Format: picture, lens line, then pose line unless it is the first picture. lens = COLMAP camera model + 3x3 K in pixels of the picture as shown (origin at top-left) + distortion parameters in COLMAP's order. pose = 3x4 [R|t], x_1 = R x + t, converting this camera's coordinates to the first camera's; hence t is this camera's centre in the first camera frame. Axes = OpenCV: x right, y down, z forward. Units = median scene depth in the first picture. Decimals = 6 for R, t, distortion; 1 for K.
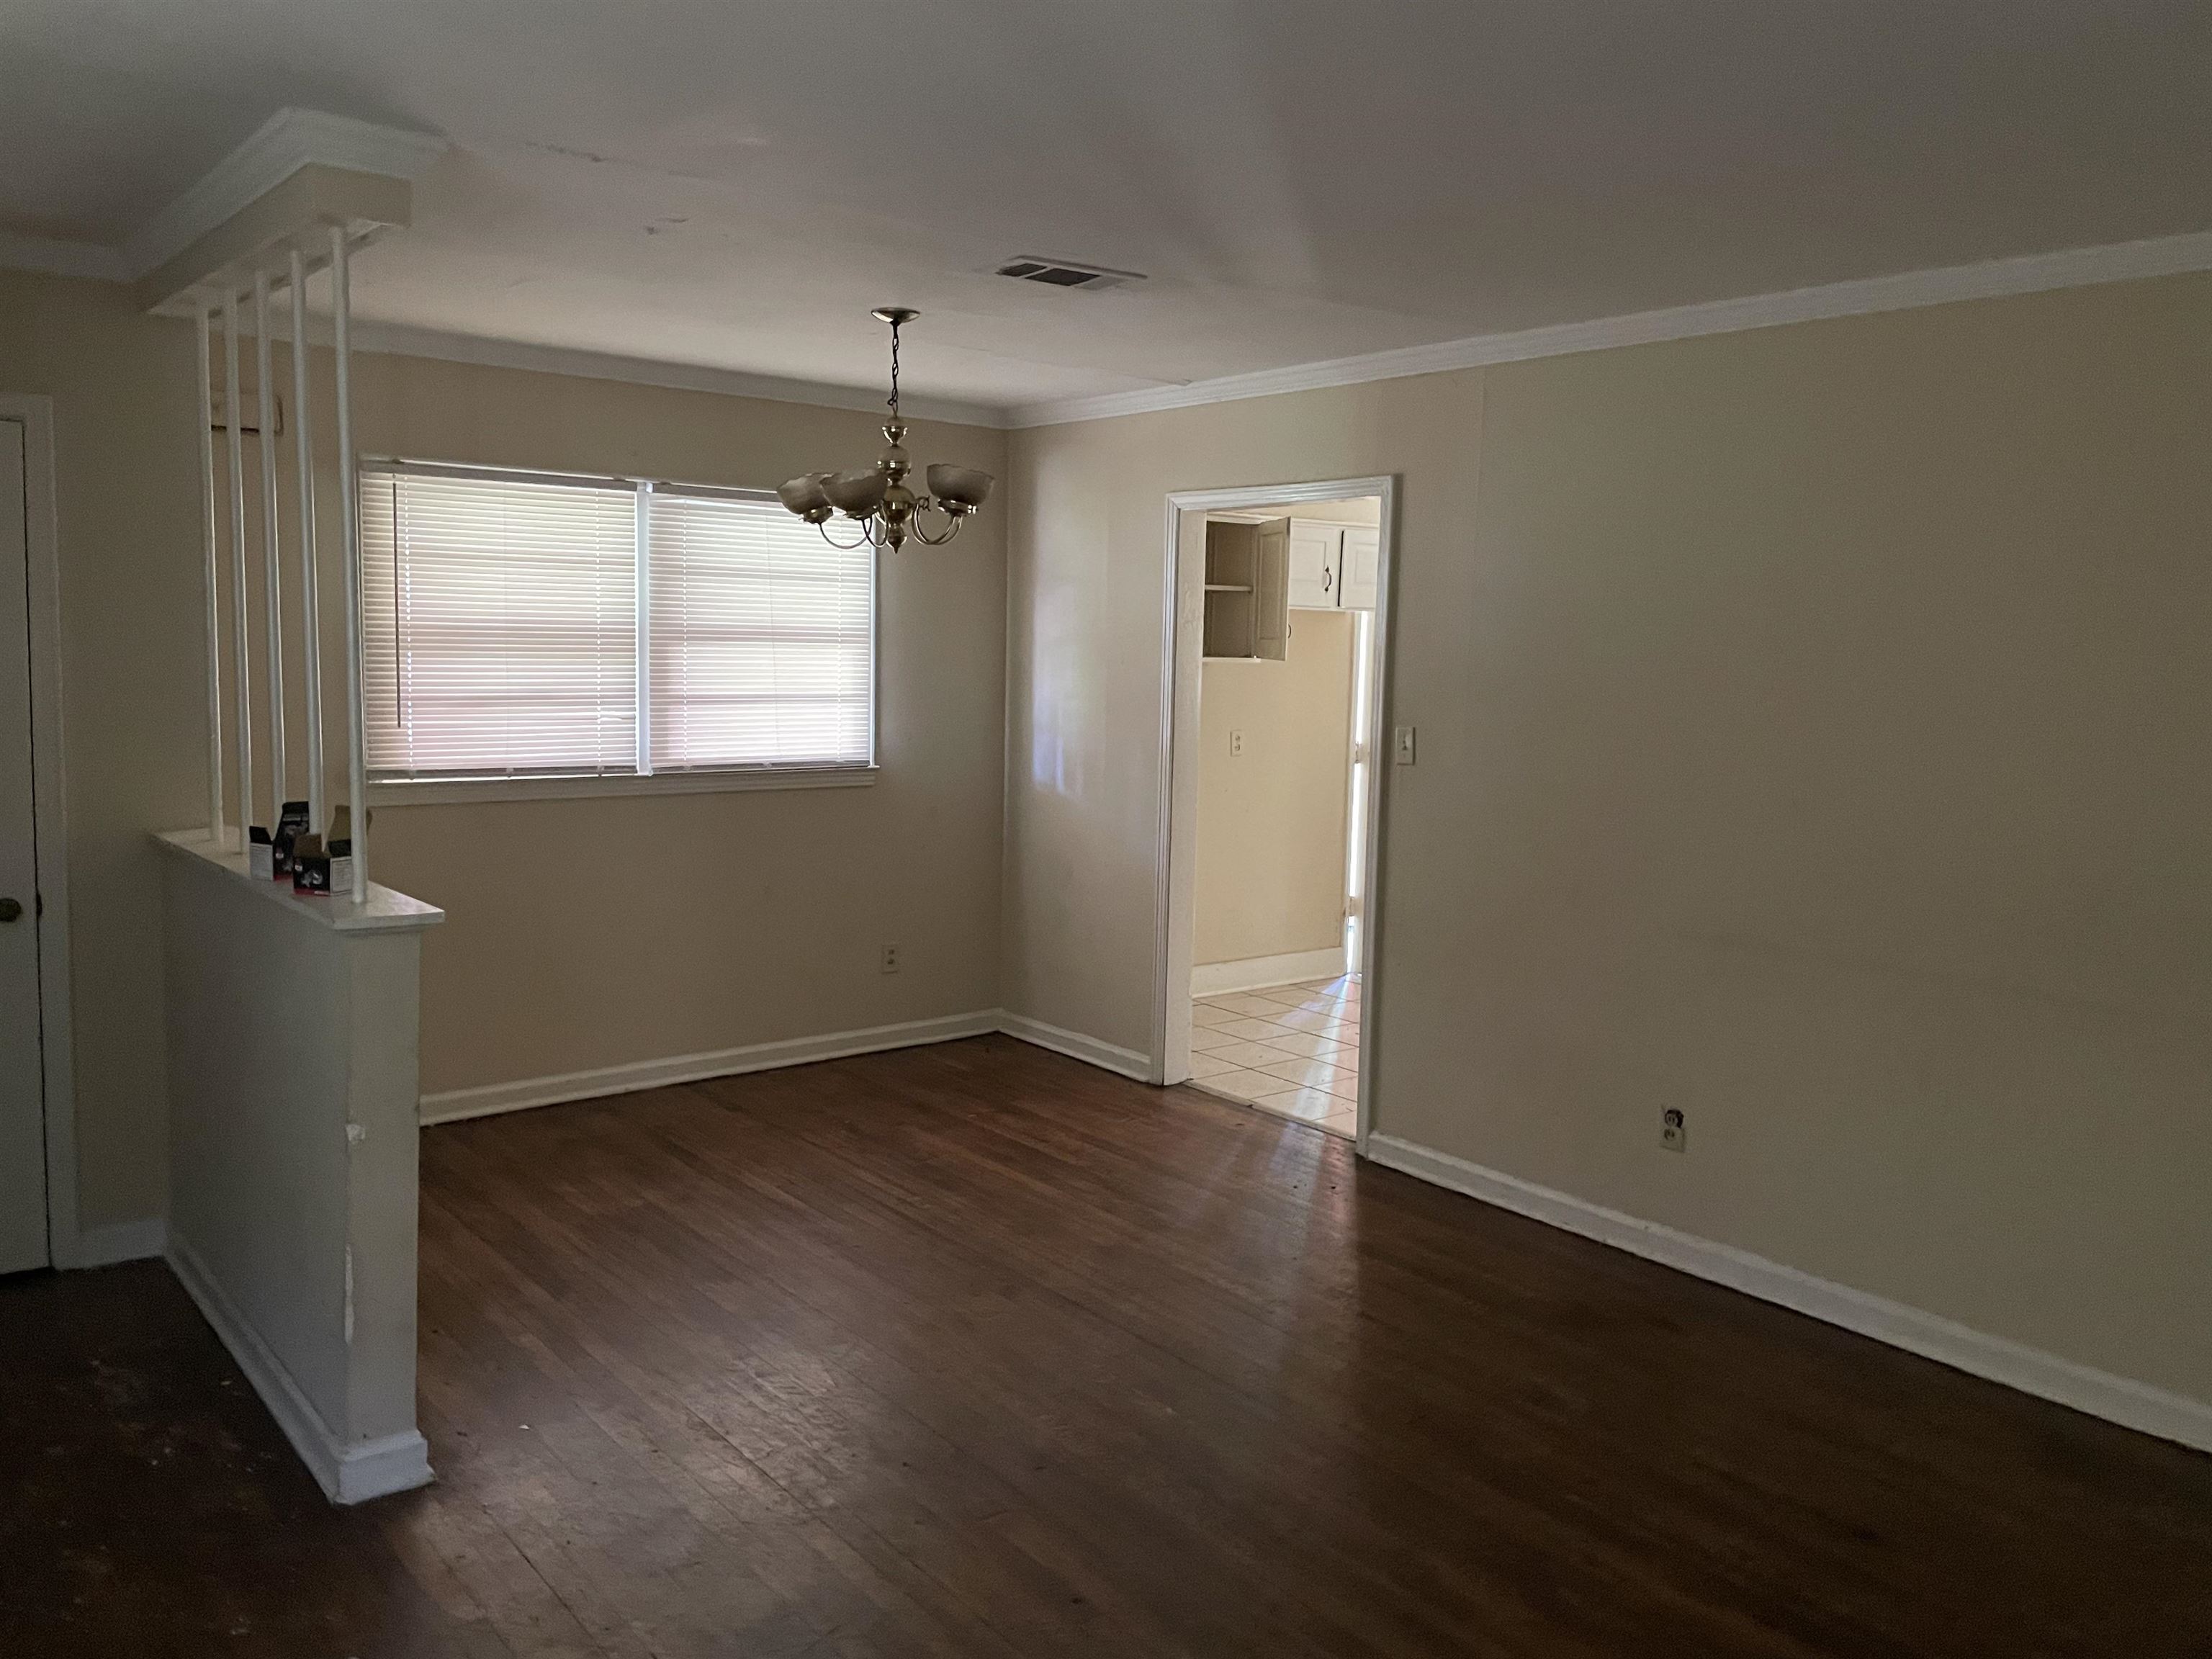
lens RADIAL K [[1671.8, 0, 1106.0], [0, 1671.8, 829.5], [0, 0, 1]] dist [0.001676, 0.001259]
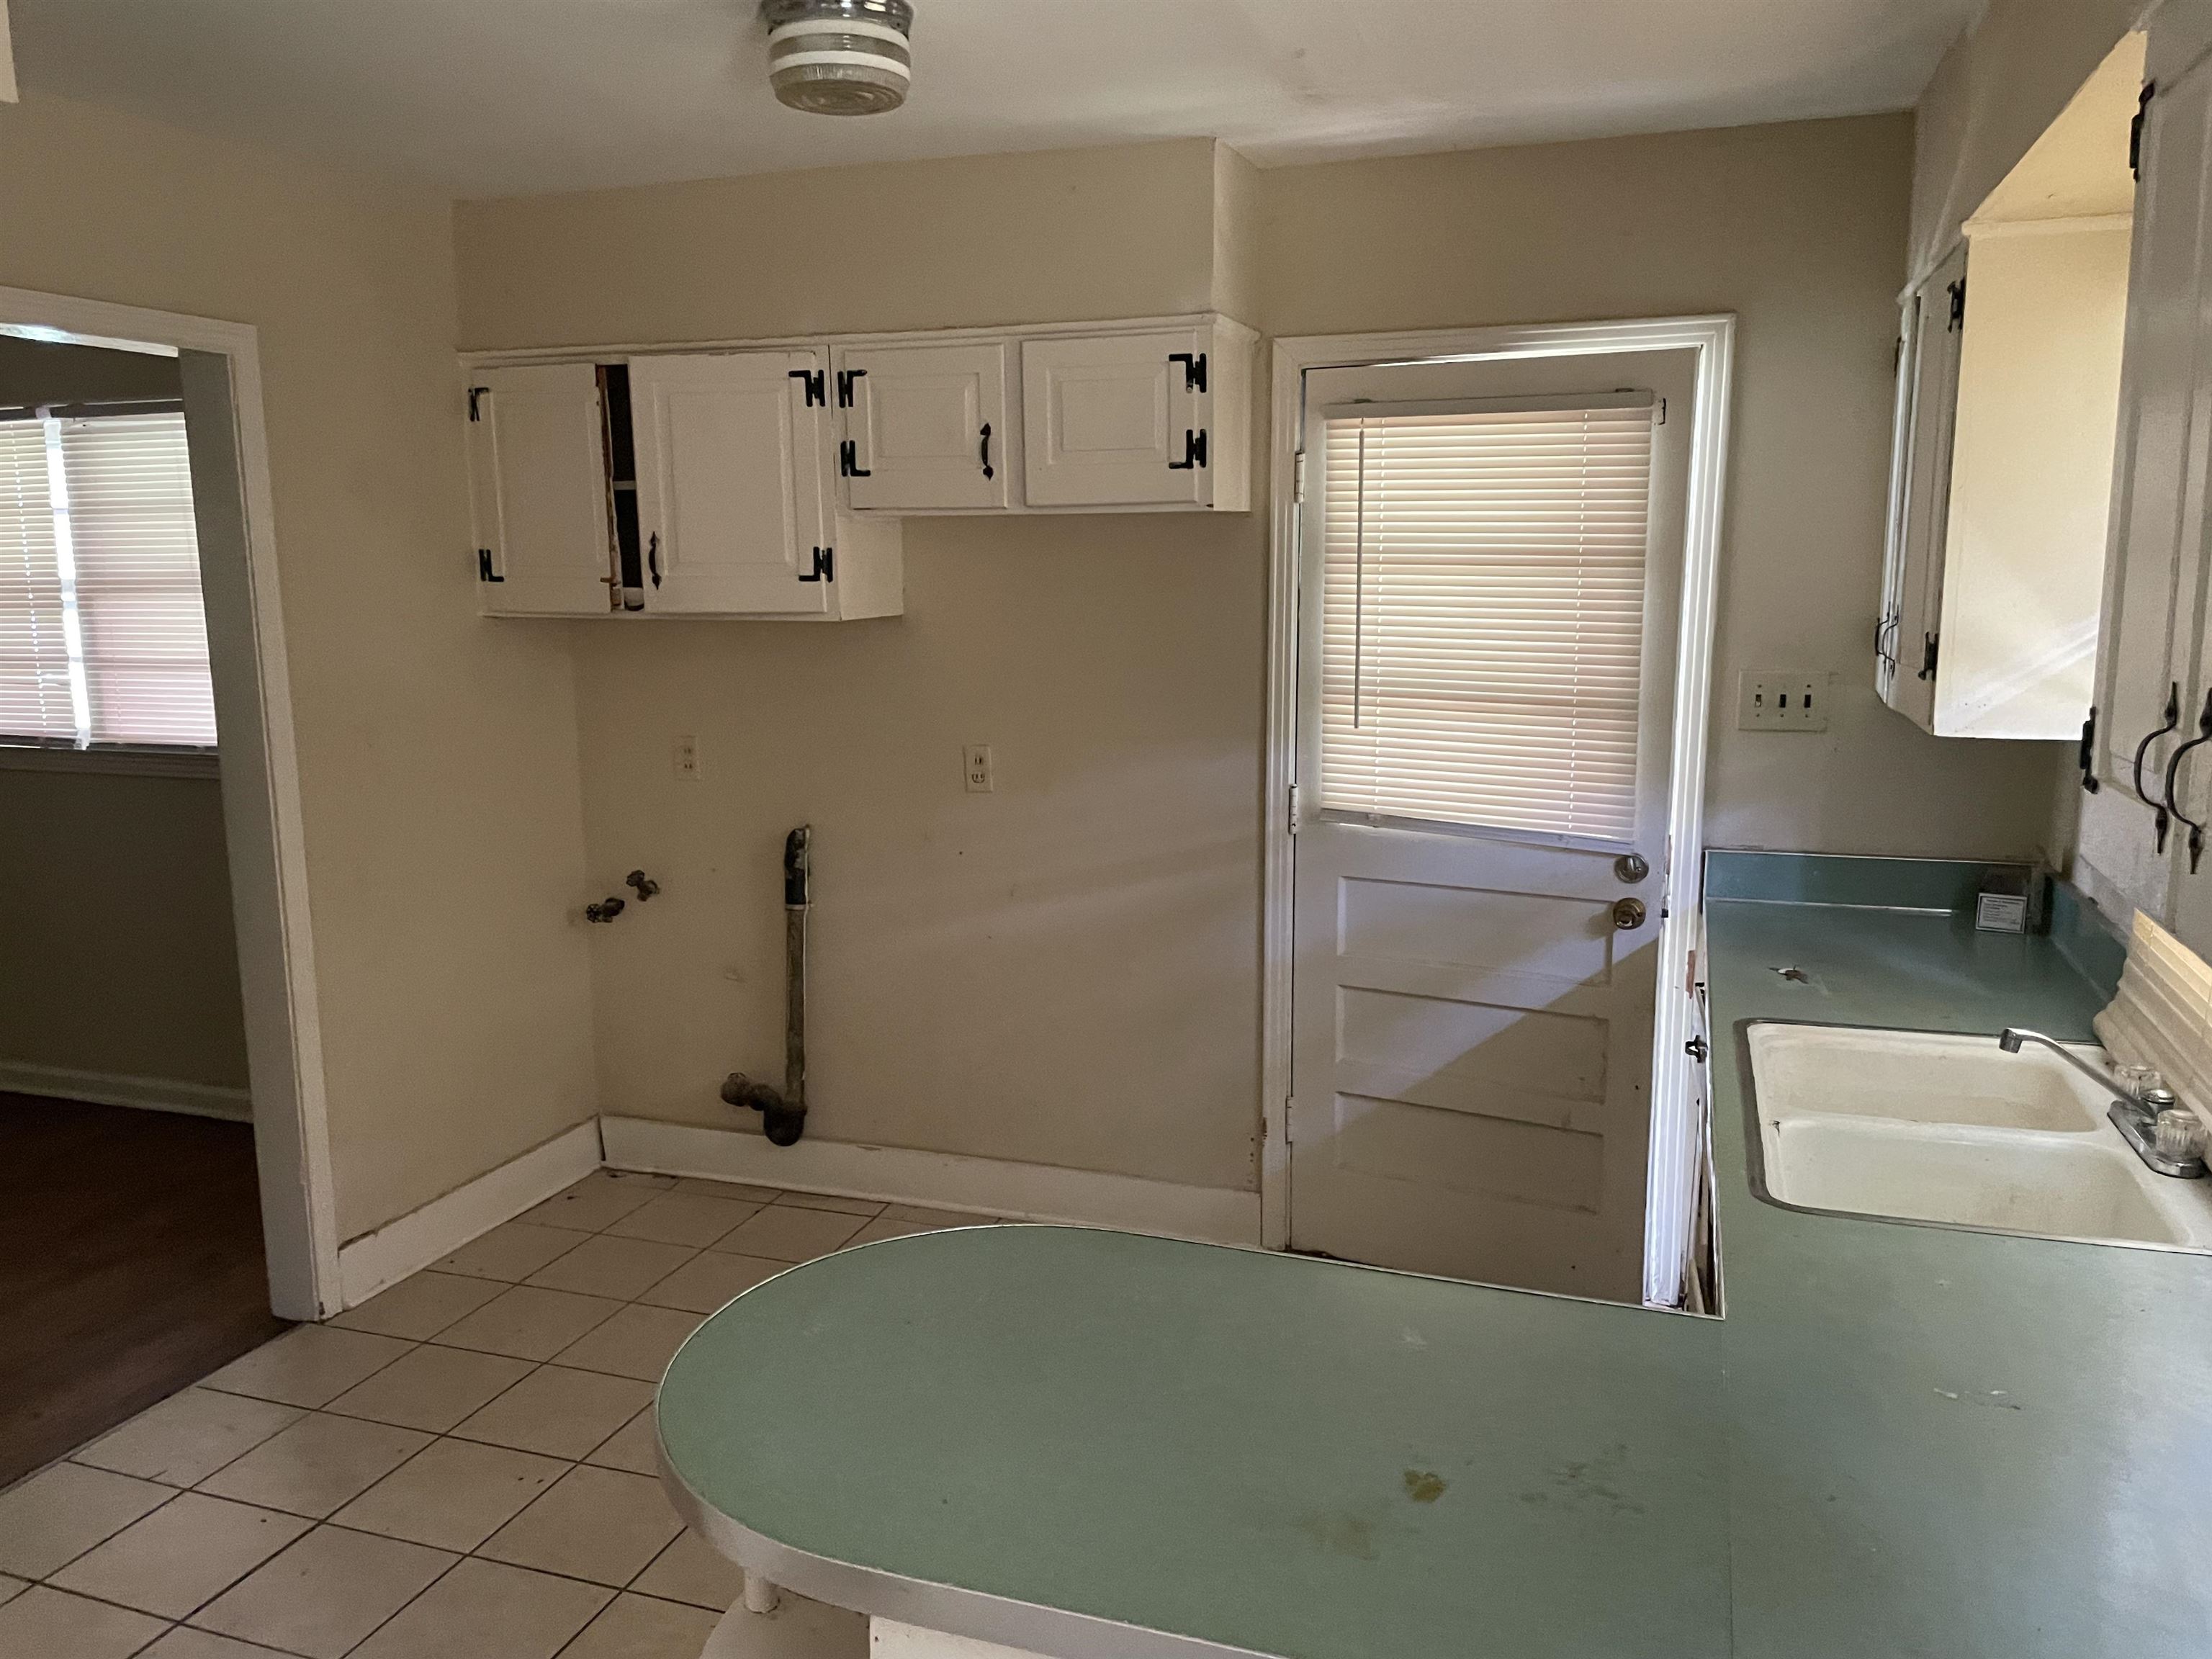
lens RADIAL K [[1671.8, 0, 1106.0], [0, 1671.8, 829.5], [0, 0, 1]] dist [0.001676, 0.001259]
pose [[0.518374, 0.114178, -0.847498, 0.727695], [-0.079075, 0.993200, 0.085441, -0.106167], [0.851490, 0.022725, 0.523878, 0.984725]]
